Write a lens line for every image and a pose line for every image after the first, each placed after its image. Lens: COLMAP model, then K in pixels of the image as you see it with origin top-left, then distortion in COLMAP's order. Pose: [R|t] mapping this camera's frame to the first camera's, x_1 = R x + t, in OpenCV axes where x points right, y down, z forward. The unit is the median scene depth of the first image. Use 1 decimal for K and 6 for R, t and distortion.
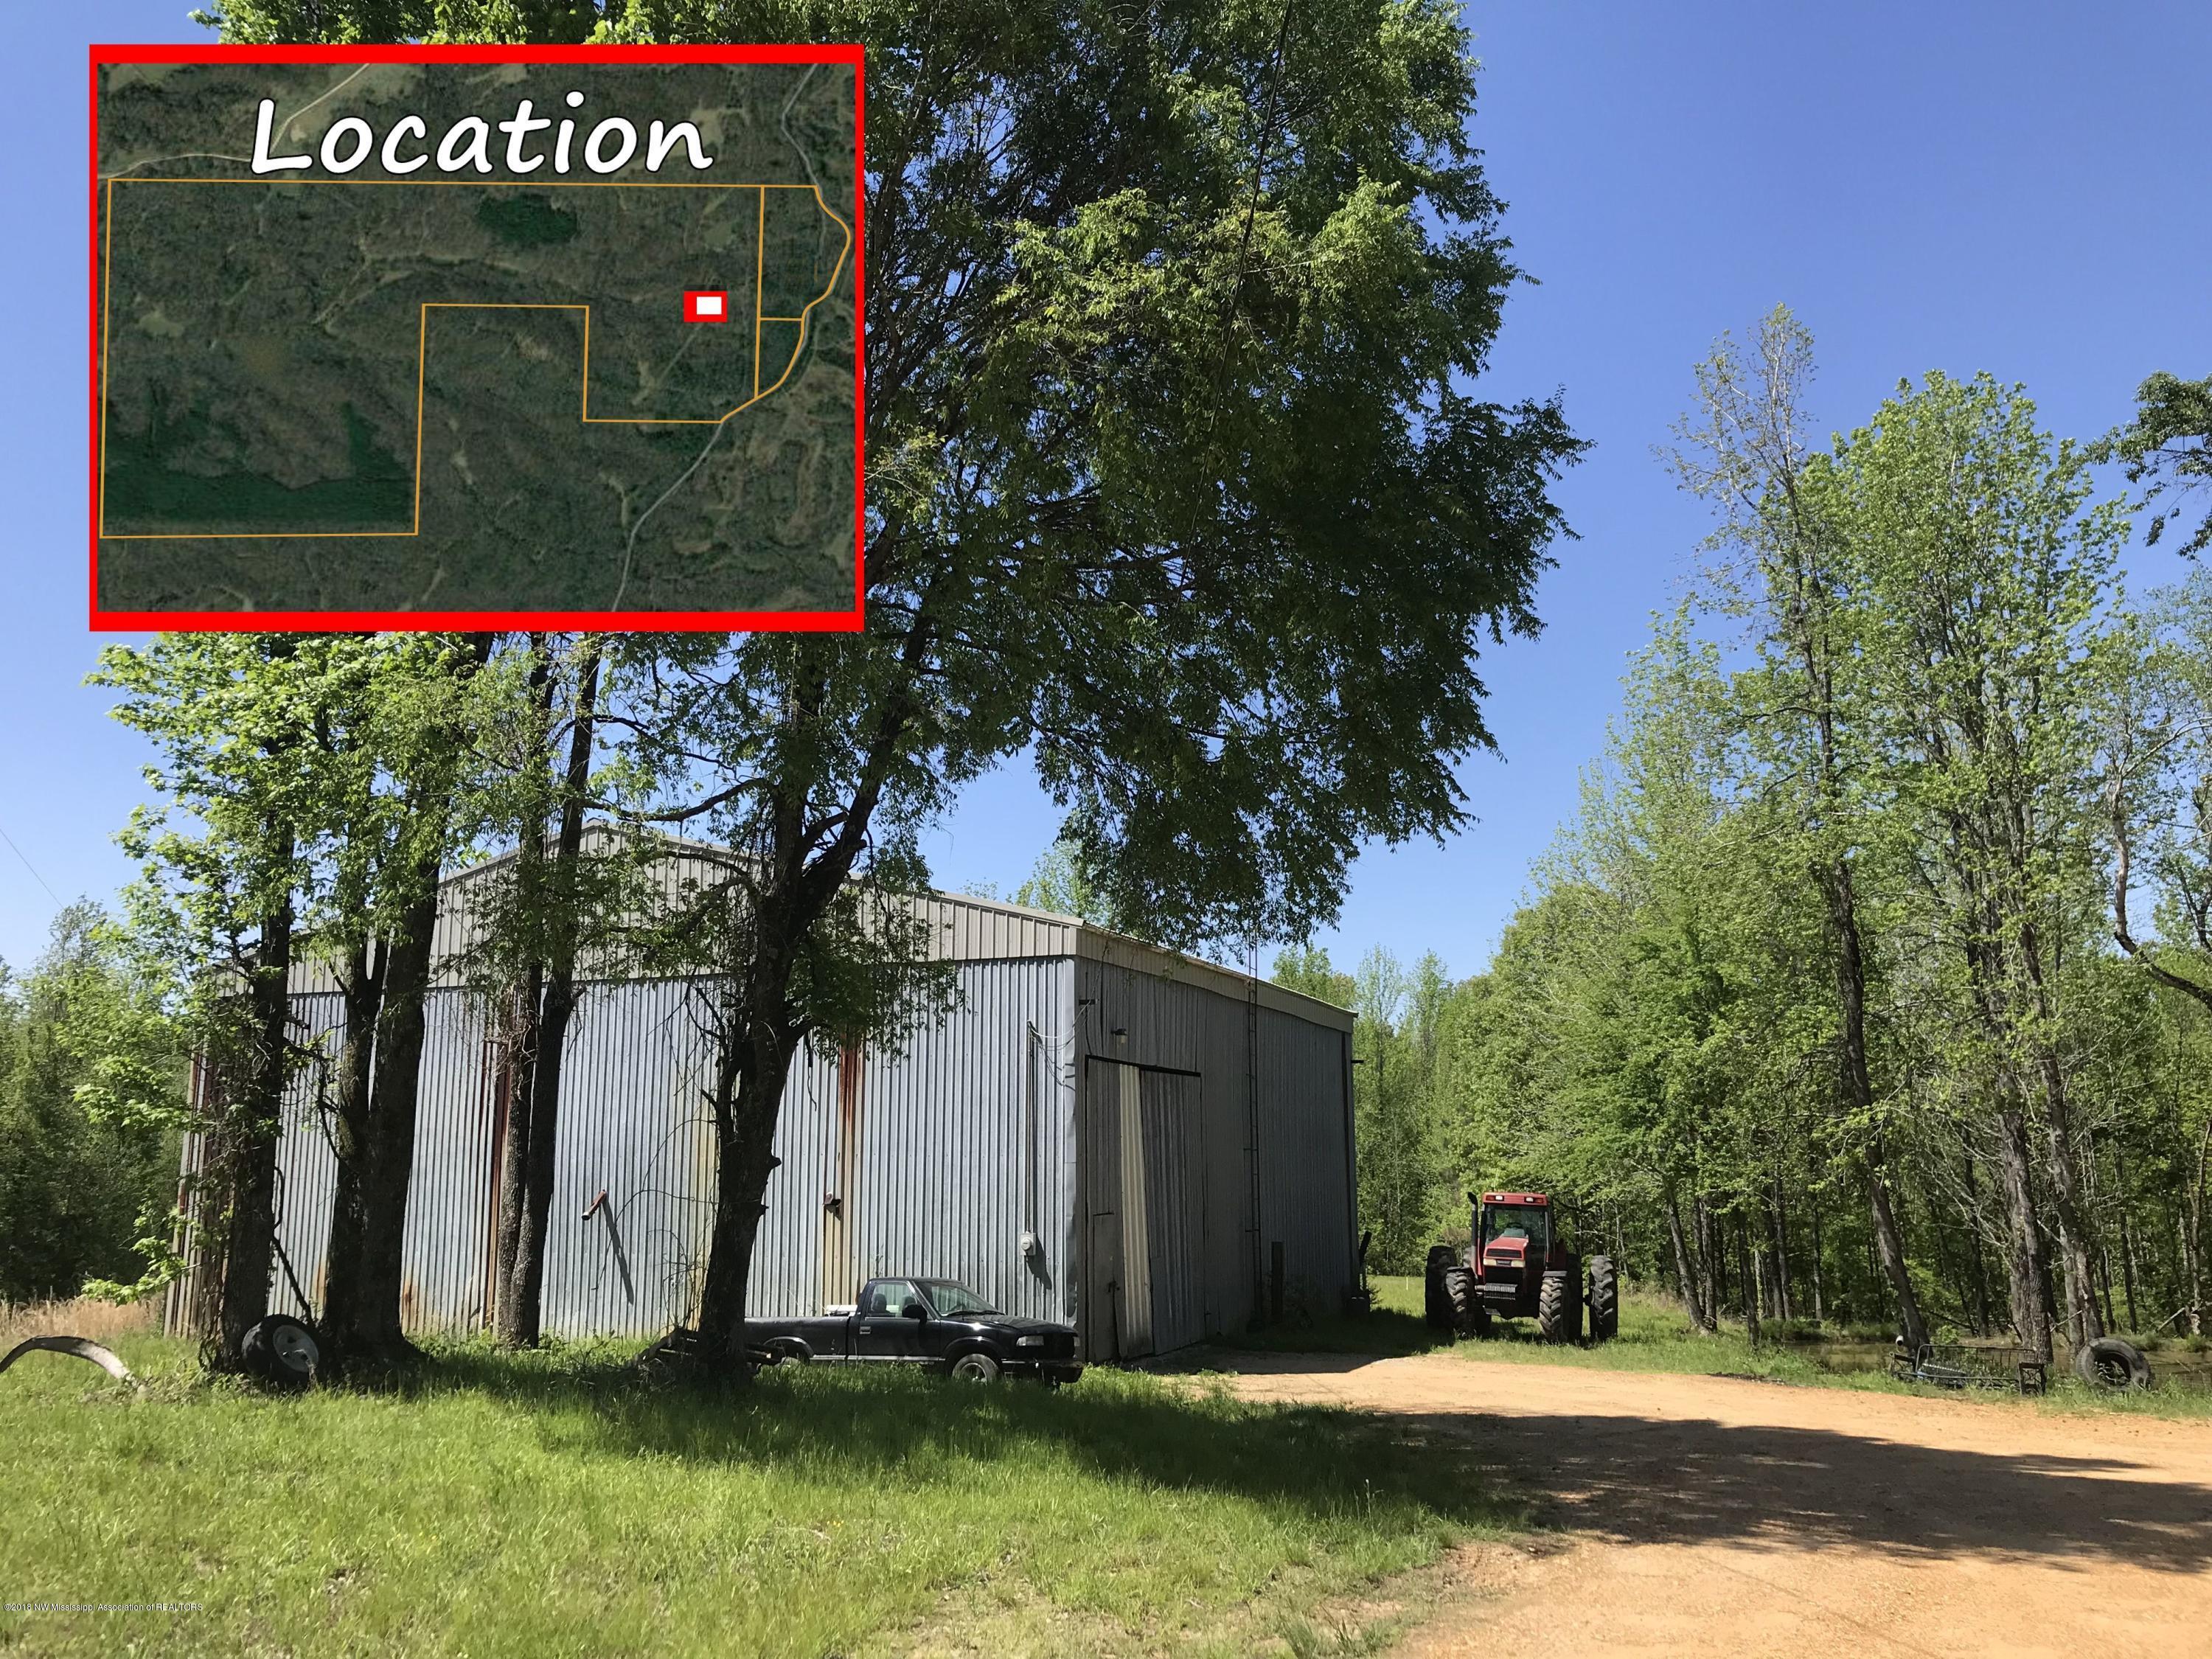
lens RADIAL K [[1832.1, 0, 1112.7], [0, 1832.1, 837.9], [0, 0, 1]] dist [0.033142, -0.004122]
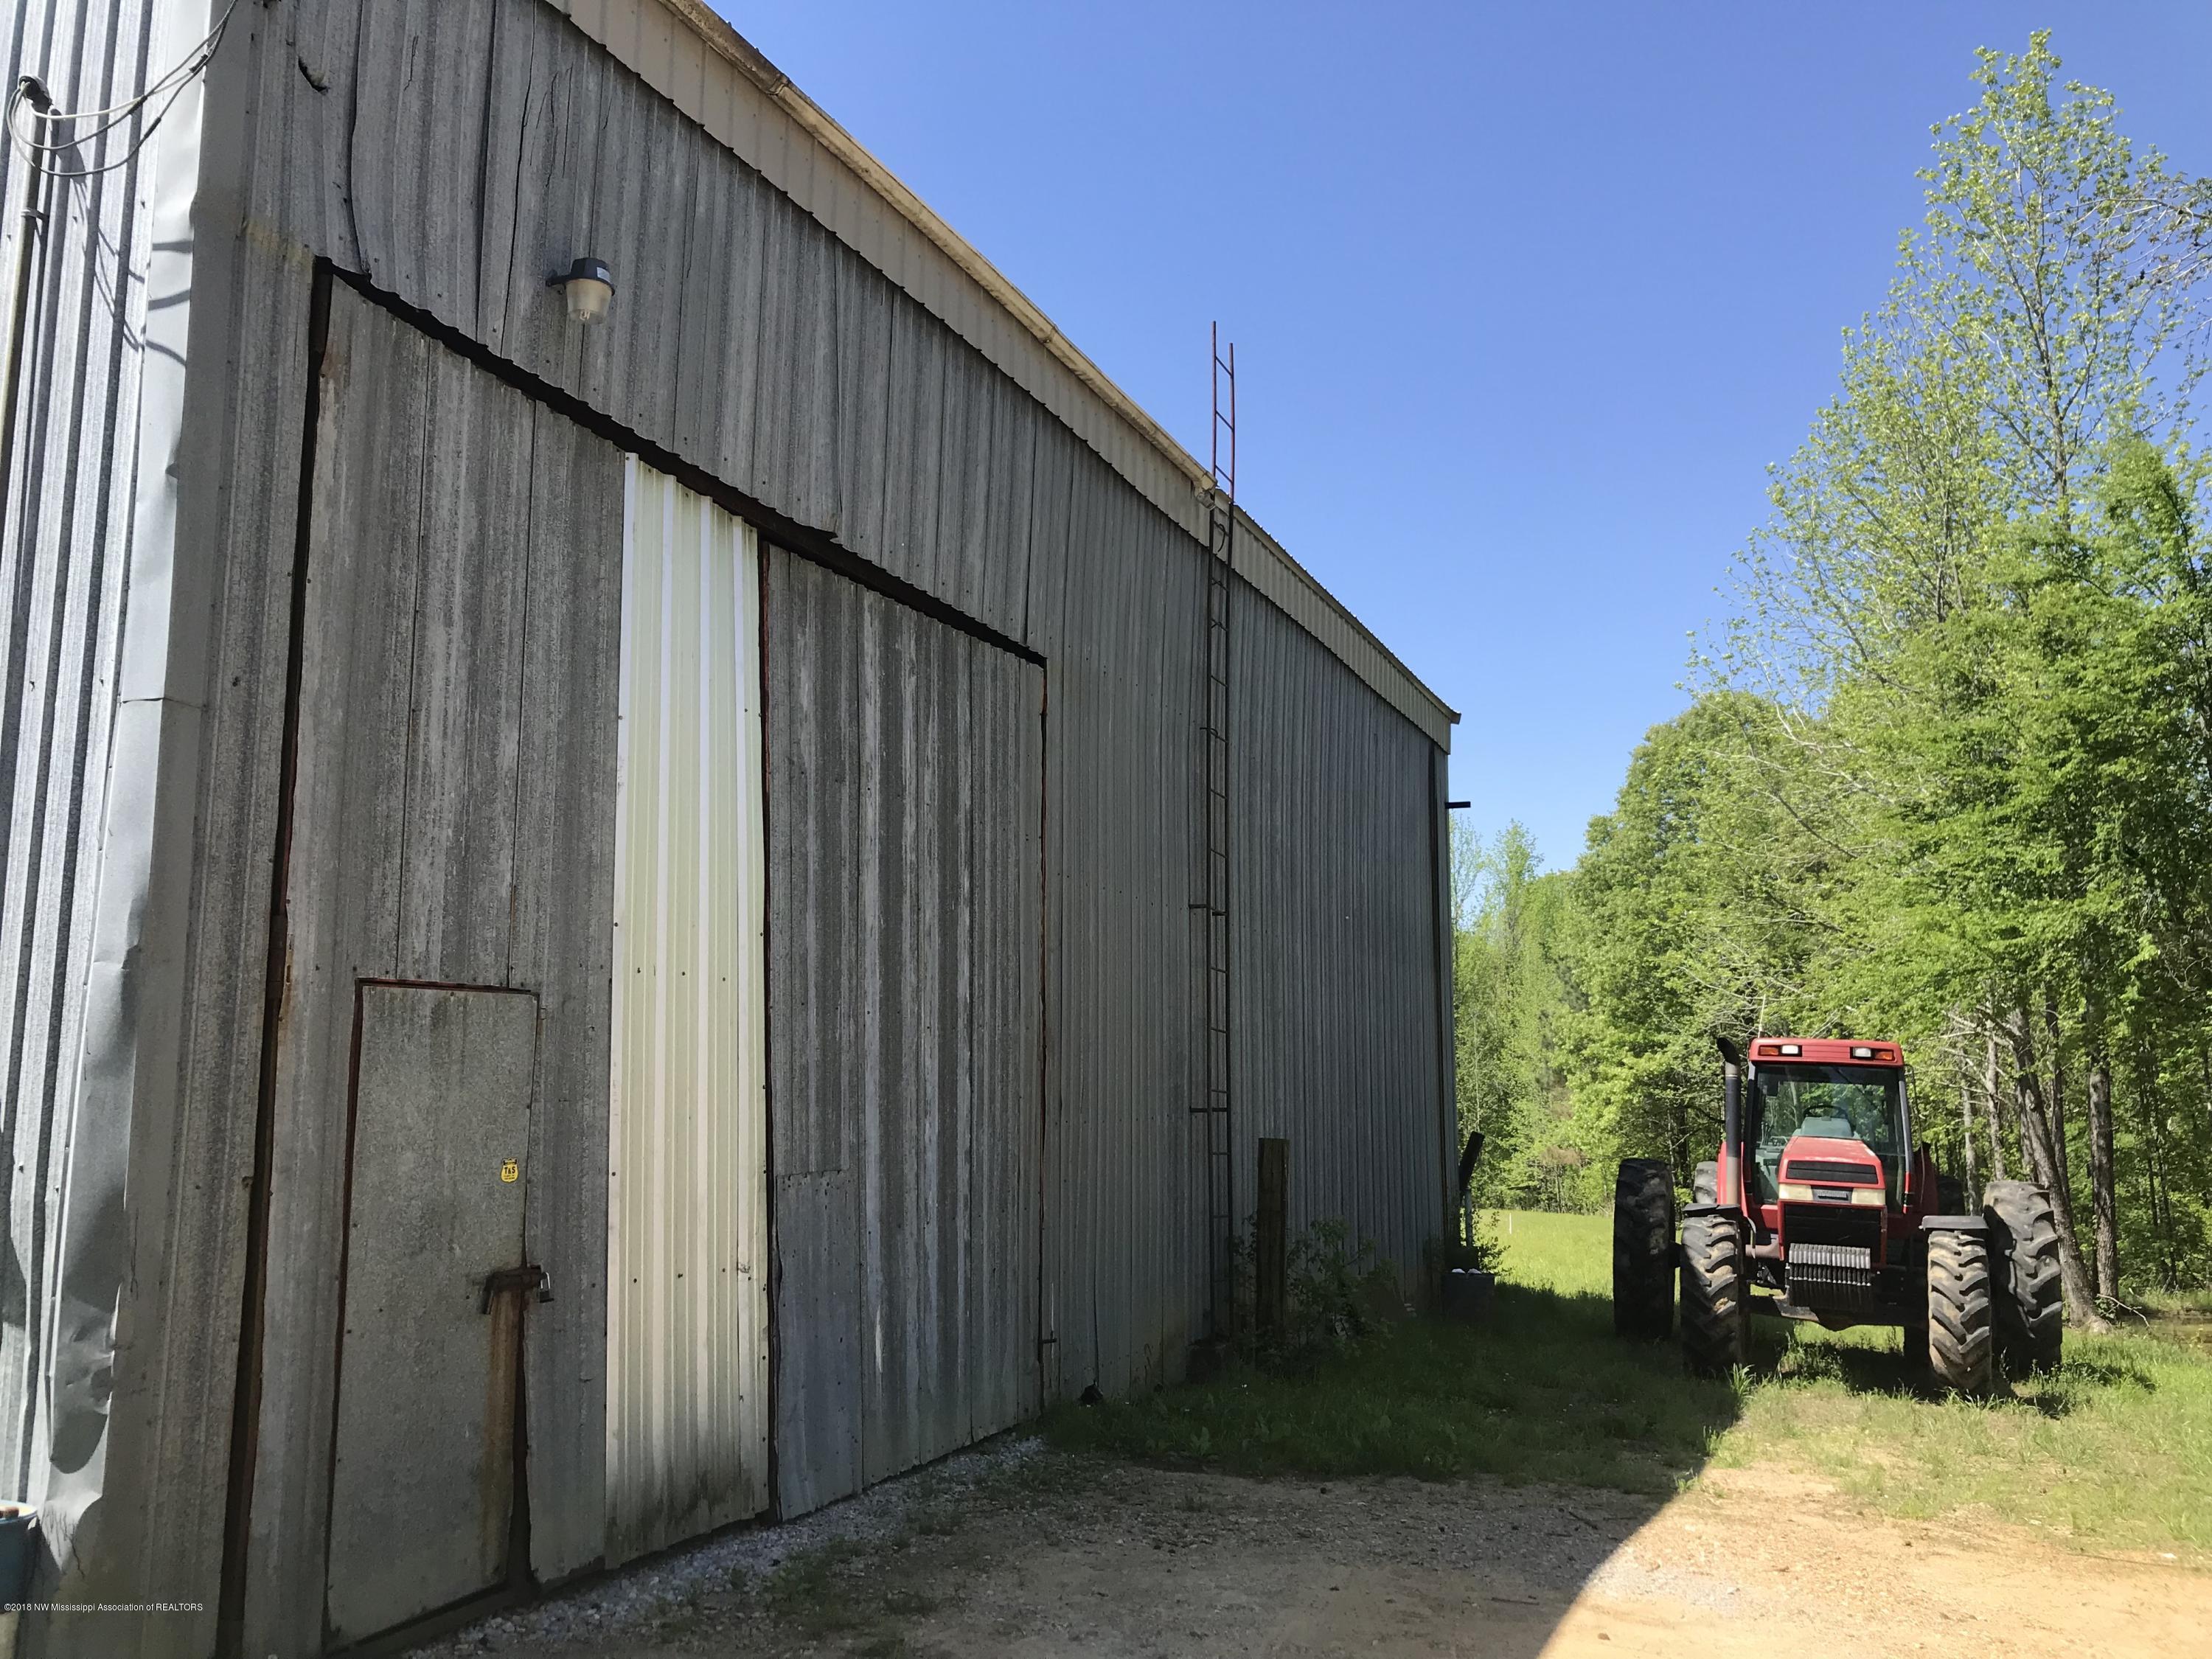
lens RADIAL K [[1832.1, 0, 1109.1], [0, 1832.1, 829.6], [0, 0, 1]] dist [0.033142, -0.004122]
pose [[0.999351, -0.000804, -0.036018, 0.066164], [0.002007, 0.999441, 0.033380, 0.135092], [0.035972, -0.033431, 0.998793, 0.583715]]
